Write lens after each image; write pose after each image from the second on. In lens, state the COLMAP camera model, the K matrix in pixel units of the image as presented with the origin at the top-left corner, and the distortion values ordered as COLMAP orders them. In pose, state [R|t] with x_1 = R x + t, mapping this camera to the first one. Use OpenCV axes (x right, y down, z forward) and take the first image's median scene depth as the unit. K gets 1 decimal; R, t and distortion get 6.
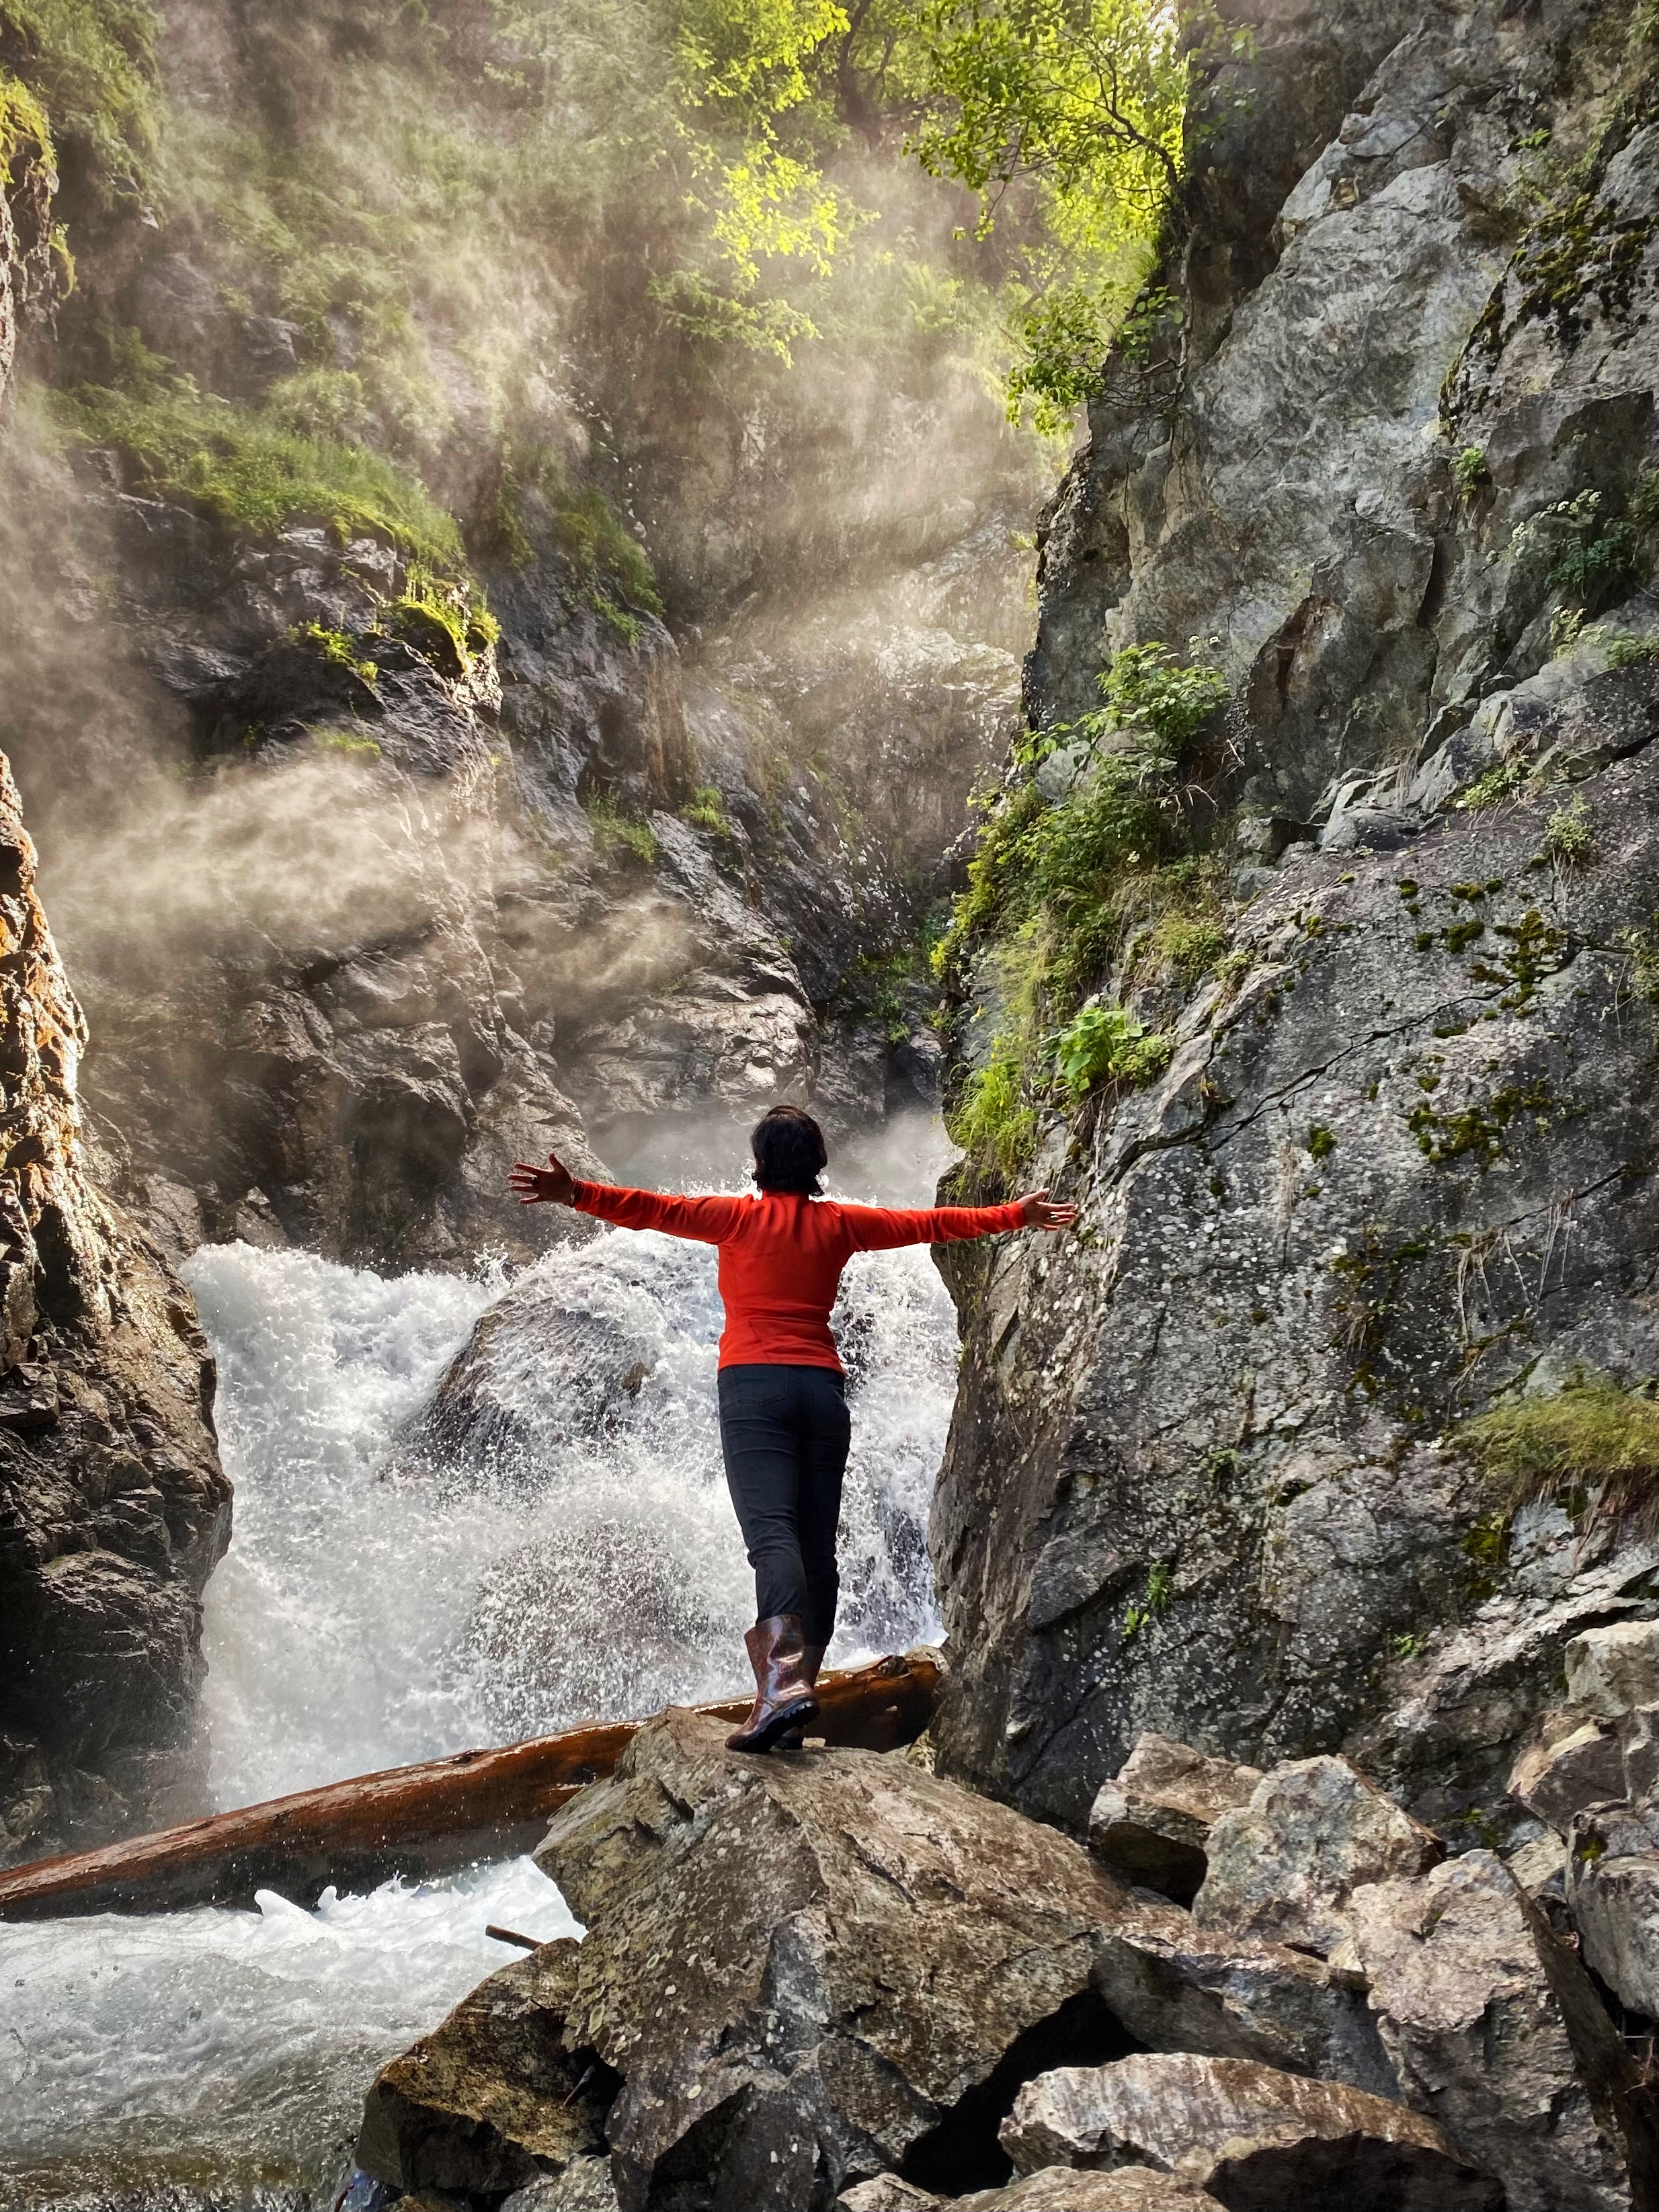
lens RADIAL K [[2153.9, 0, 816.7], [0, 2153.9, 1277.6], [0, 0, 1]] dist [0.112773, -0.239483]
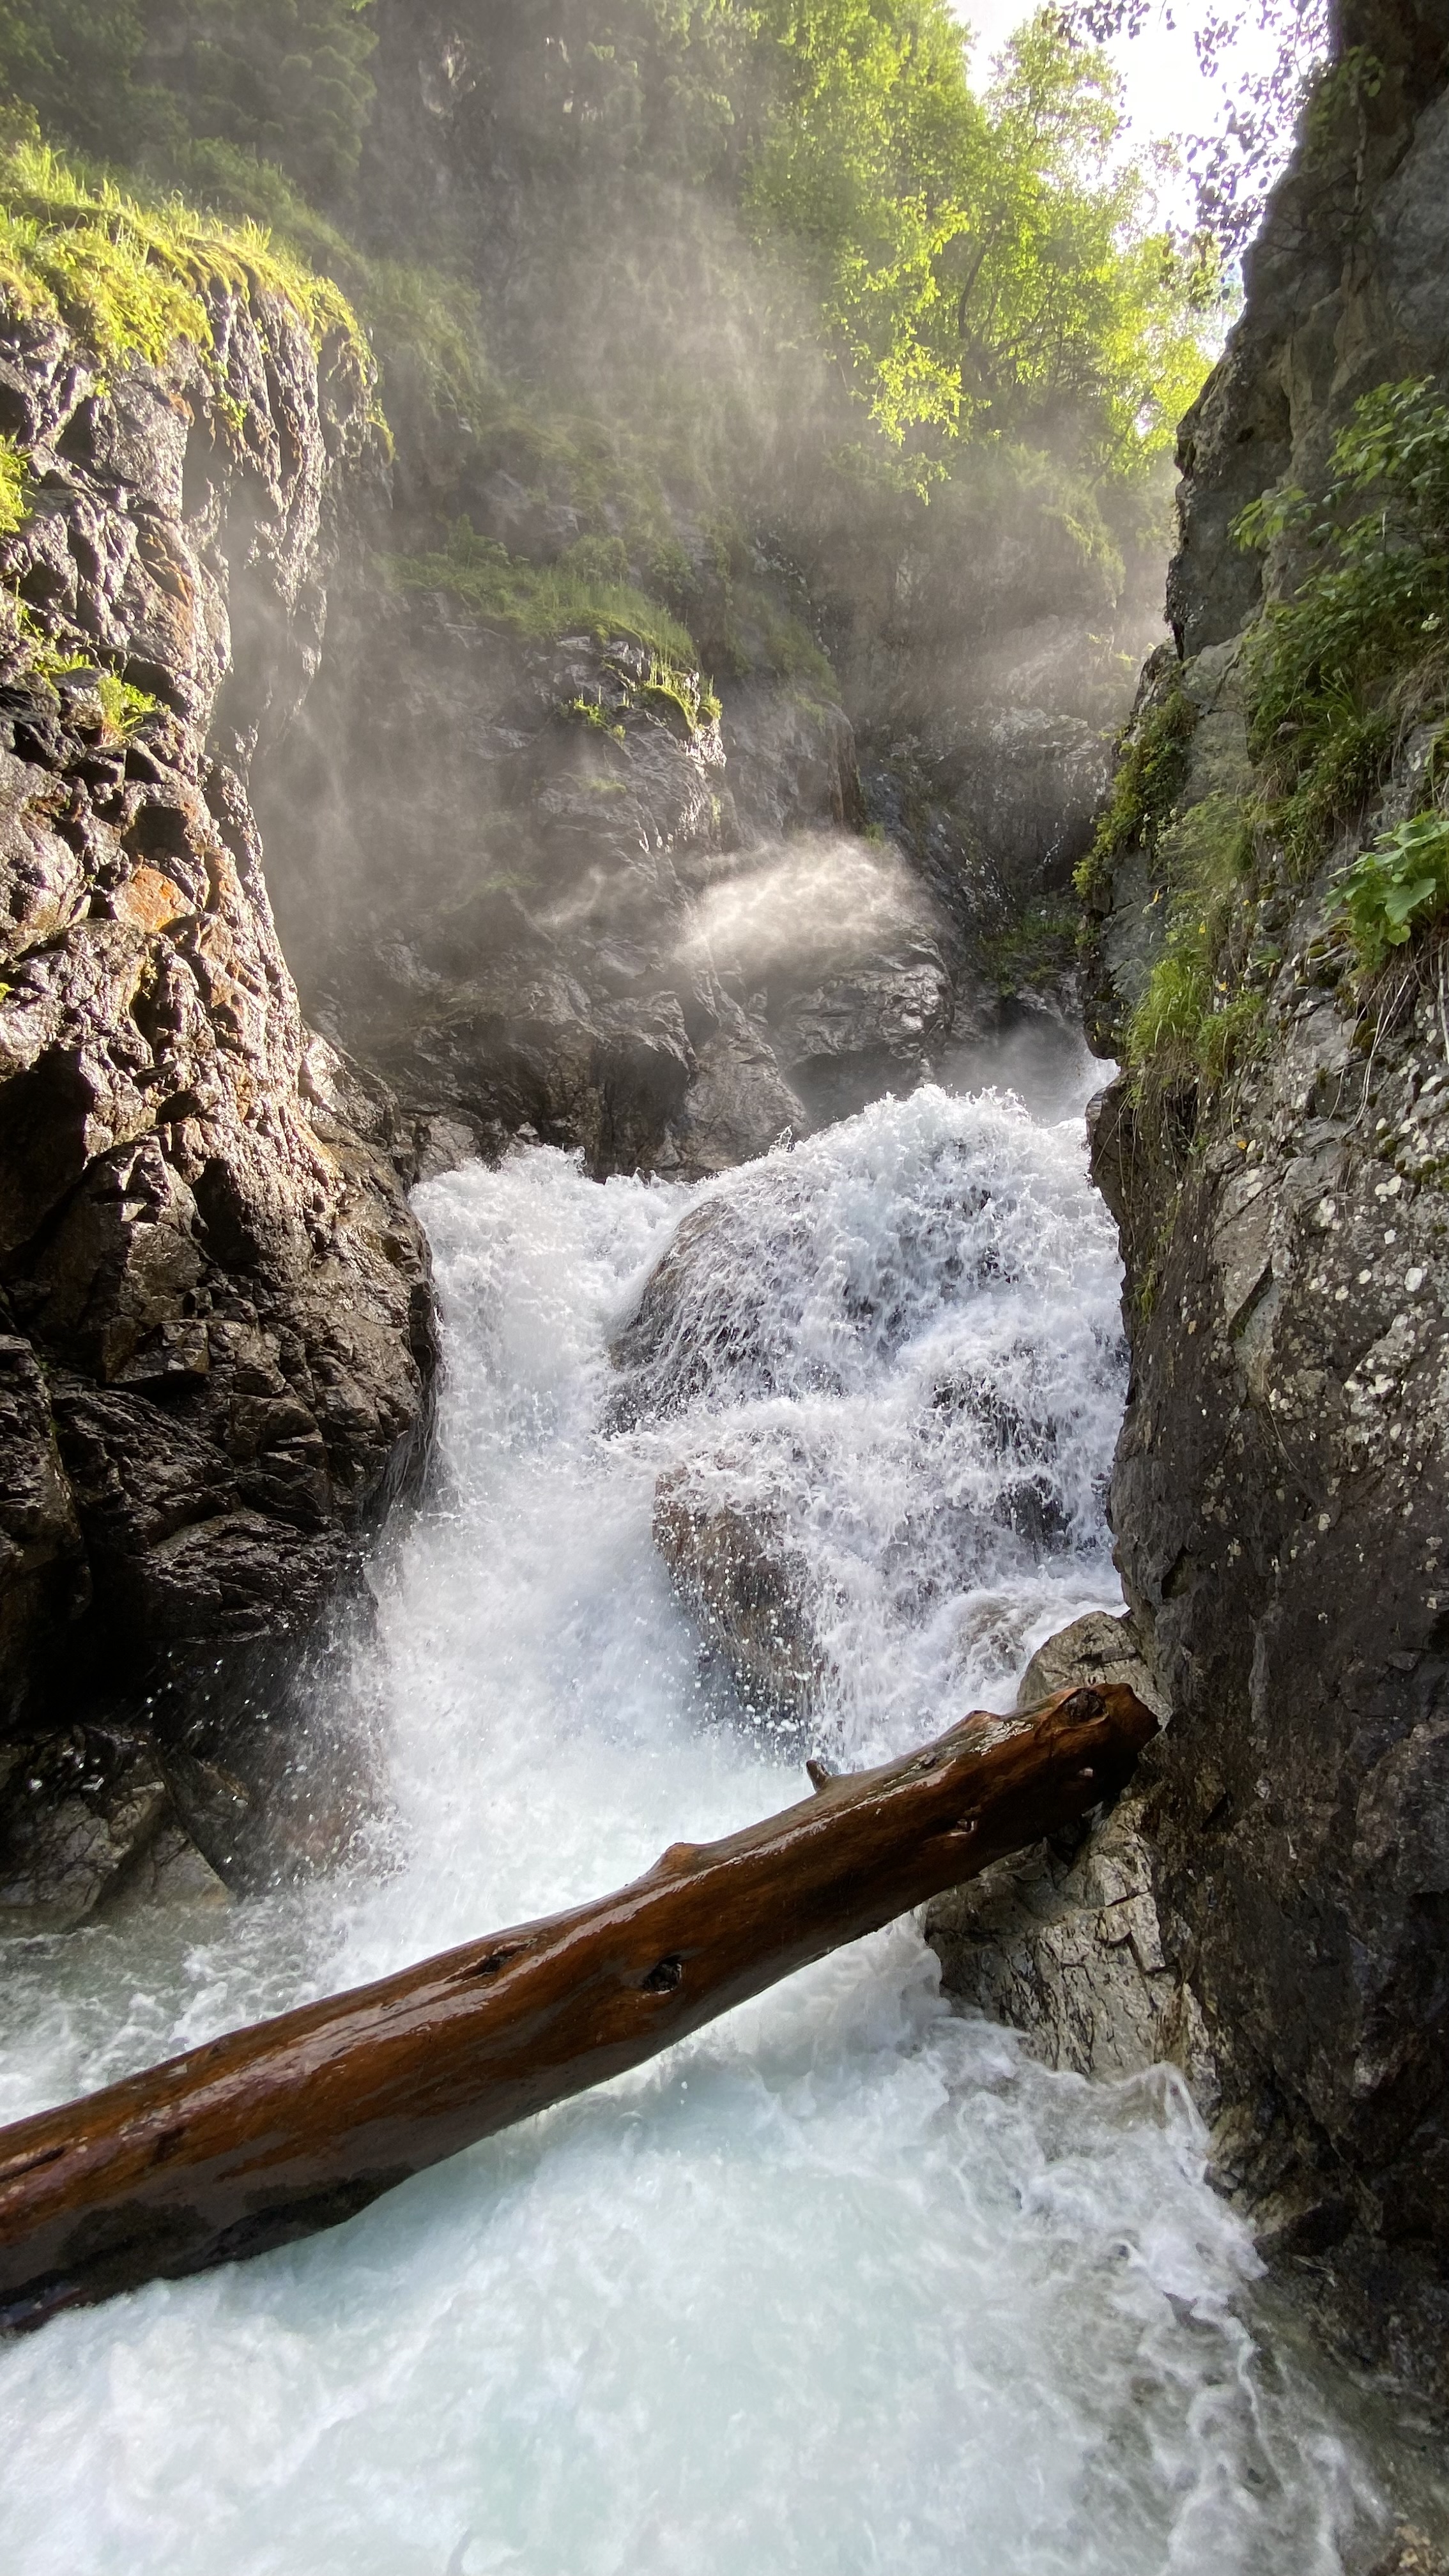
lens RADIAL K [[1081.0, 0, 724.5], [0, 1081.0, 1288.0], [0, 0, 1]] dist [0.043505, -0.038041]
pose [[0.979474, -0.011138, -0.201263, -0.011187], [0.036798, 0.991574, 0.124207, -0.027436], [0.198184, -0.129063, 0.971630, 0.535848]]
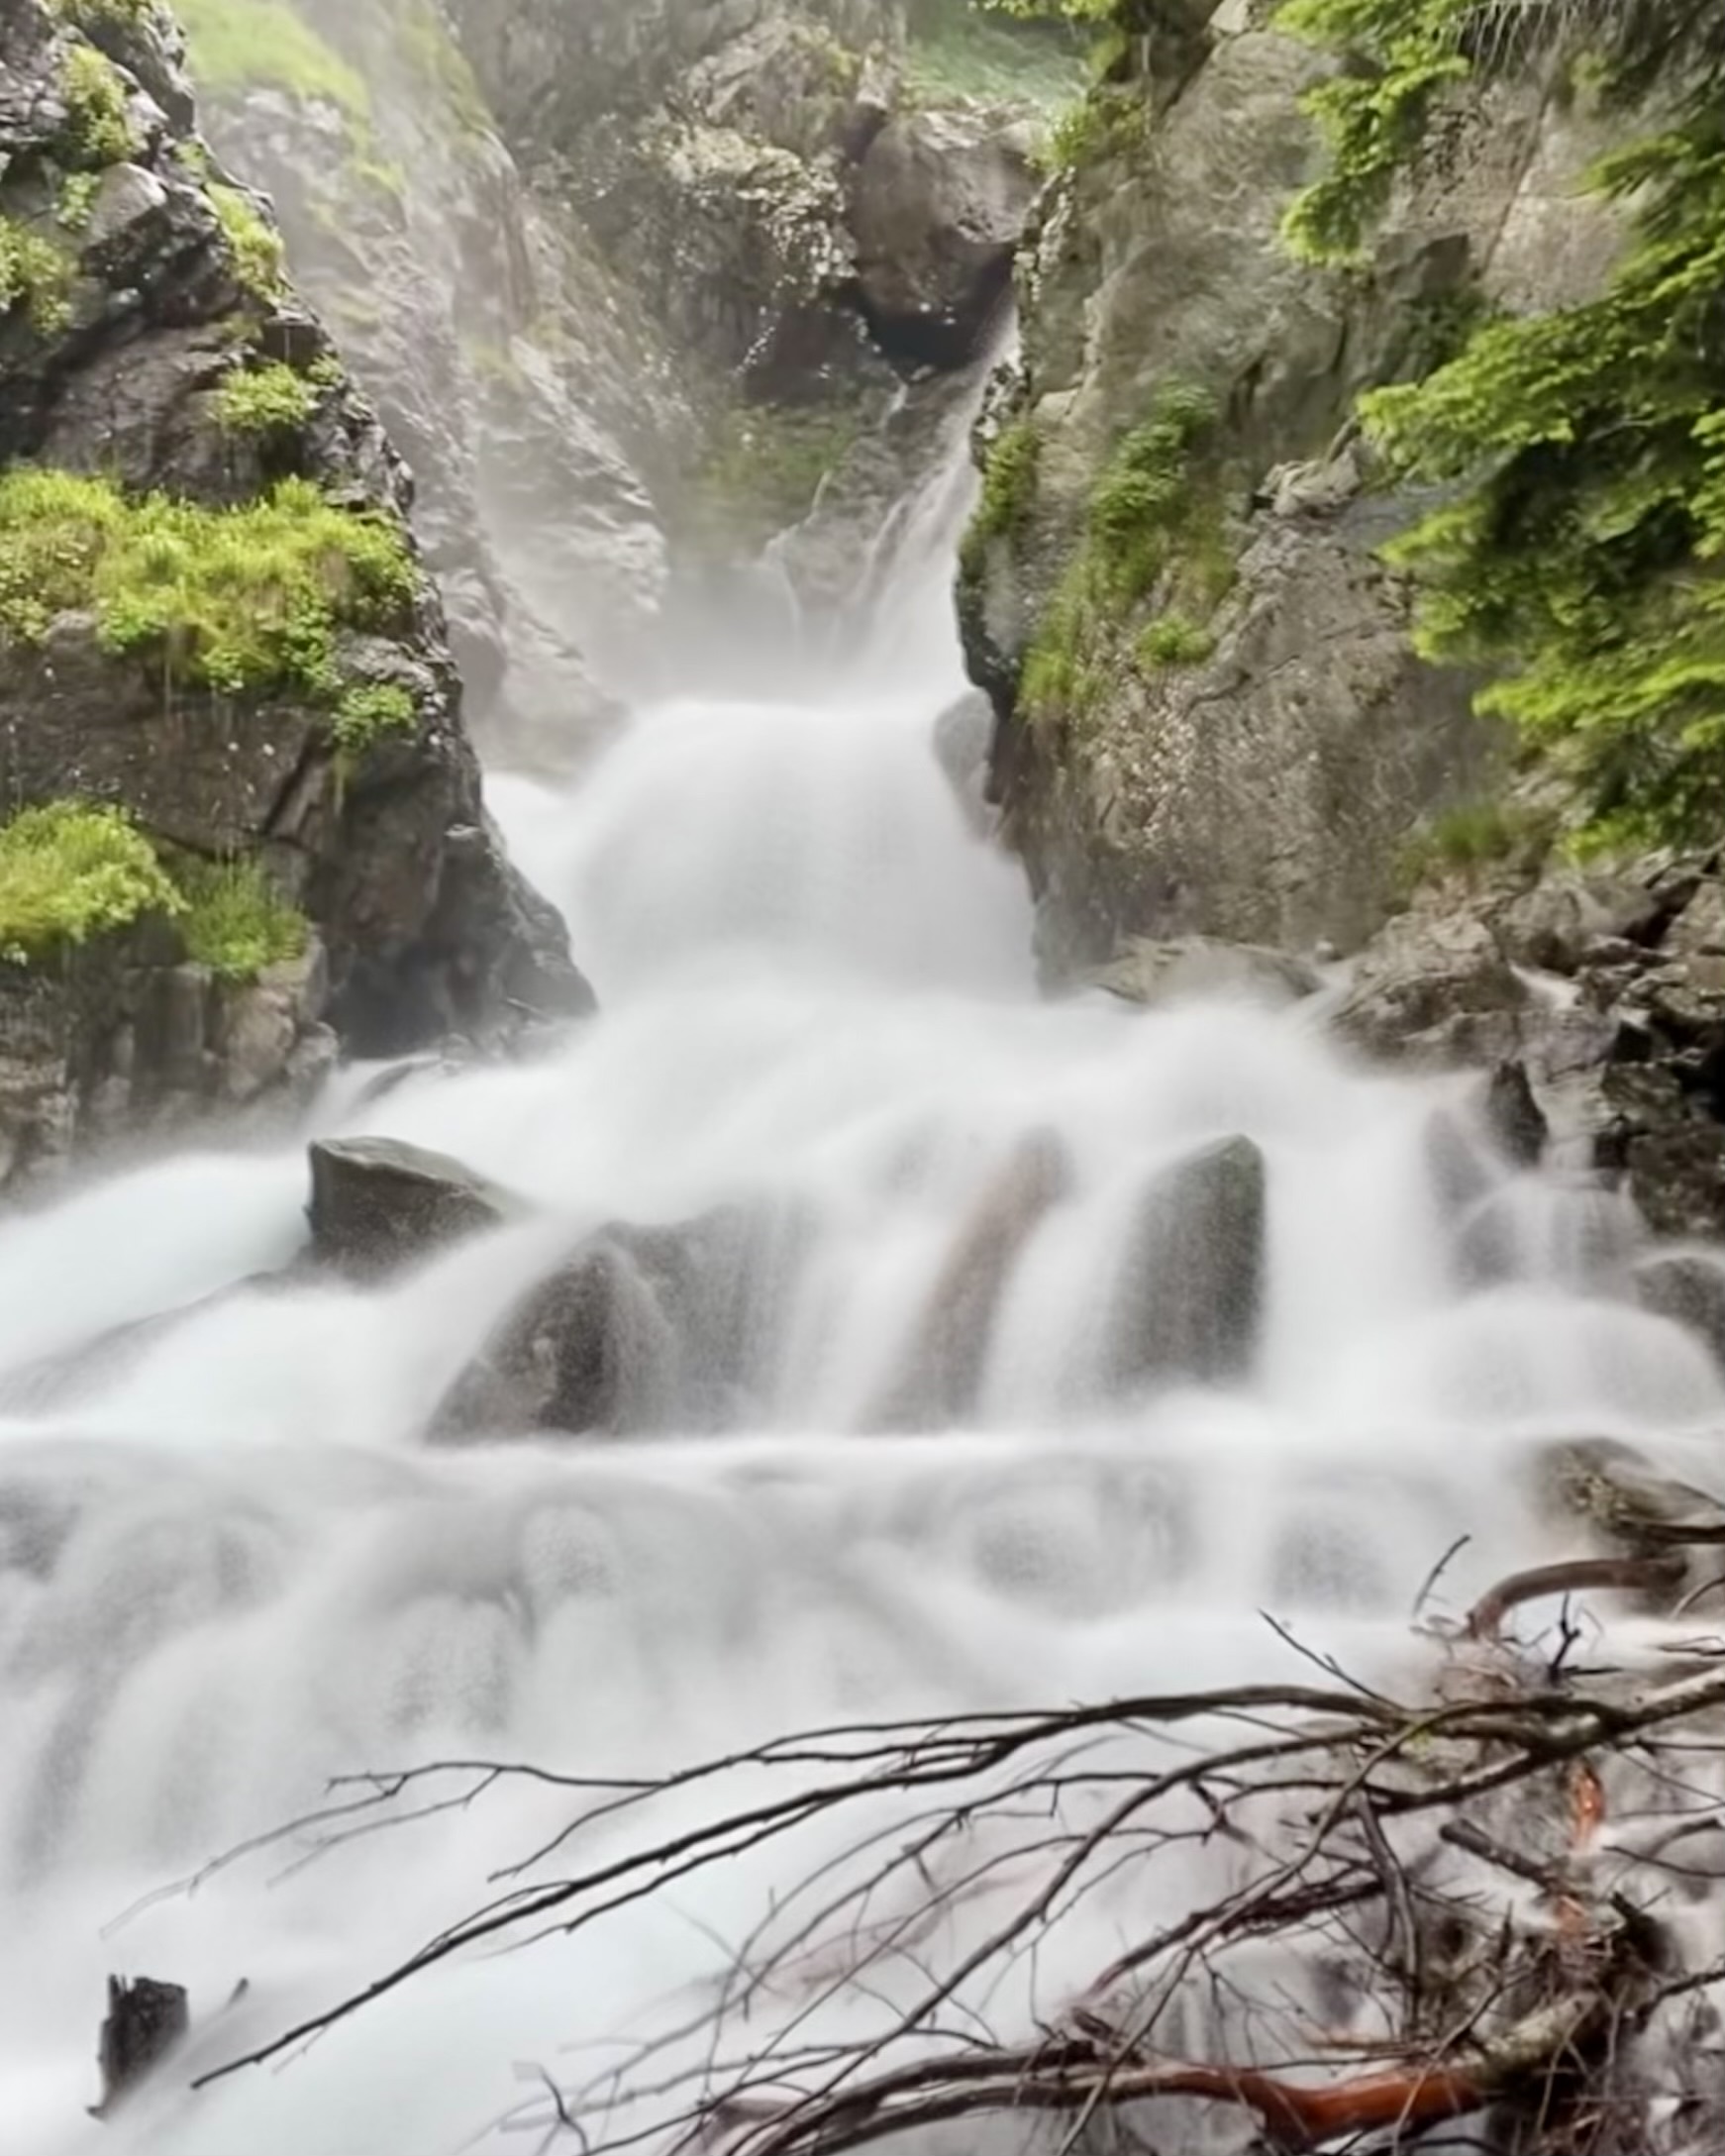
lens RADIAL K [[3160.1, 0, 862.5], [0, 3160.1, 1078.0], [0, 0, 1]] dist [0.145673, -0.485980]
pose [[0.975288, -0.019304, 0.220095, -0.573090], [0.001571, 0.996756, 0.080463, 0.032106], [-0.220934, -0.078129, 0.972154, -1.220367]]
